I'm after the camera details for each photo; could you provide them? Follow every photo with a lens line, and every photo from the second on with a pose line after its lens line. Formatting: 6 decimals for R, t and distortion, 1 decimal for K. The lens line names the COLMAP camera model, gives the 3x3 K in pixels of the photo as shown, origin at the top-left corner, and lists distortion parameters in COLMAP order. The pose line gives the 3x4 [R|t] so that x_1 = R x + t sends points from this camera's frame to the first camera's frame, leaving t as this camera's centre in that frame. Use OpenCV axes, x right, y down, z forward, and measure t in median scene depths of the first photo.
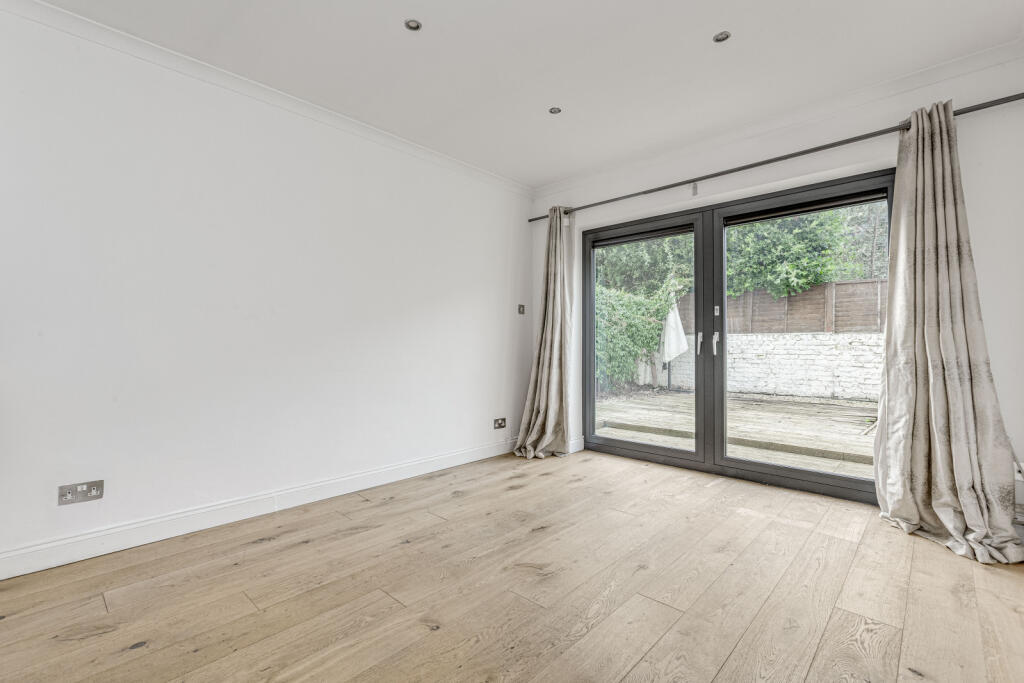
lens RADIAL K [[467.5, 0, 498.5], [0, 467.5, 352.0], [0, 0, 1]] dist [0.004071, 0.000882]
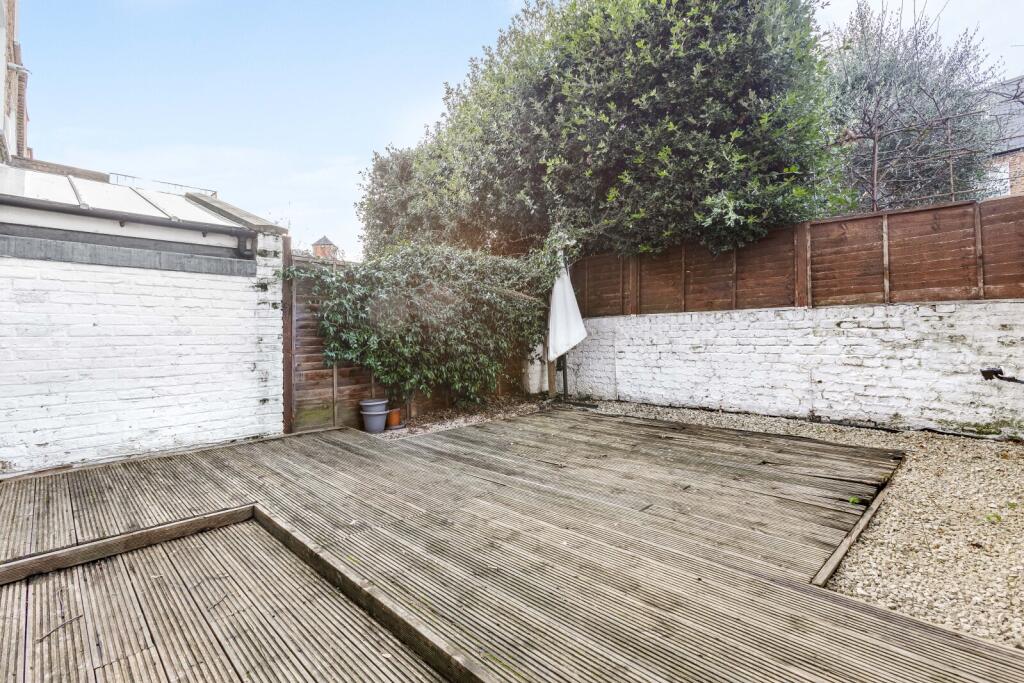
lens RADIAL K [[467.5, 0, 505.4], [0, 467.5, 327.8], [0, 0, 1]] dist [0.004071, 0.000882]
pose [[0.999010, -0.020226, -0.039611, 0.354016], [0.019136, 0.999433, -0.027710, -0.006070], [0.040149, 0.026925, 0.998831, 0.396298]]
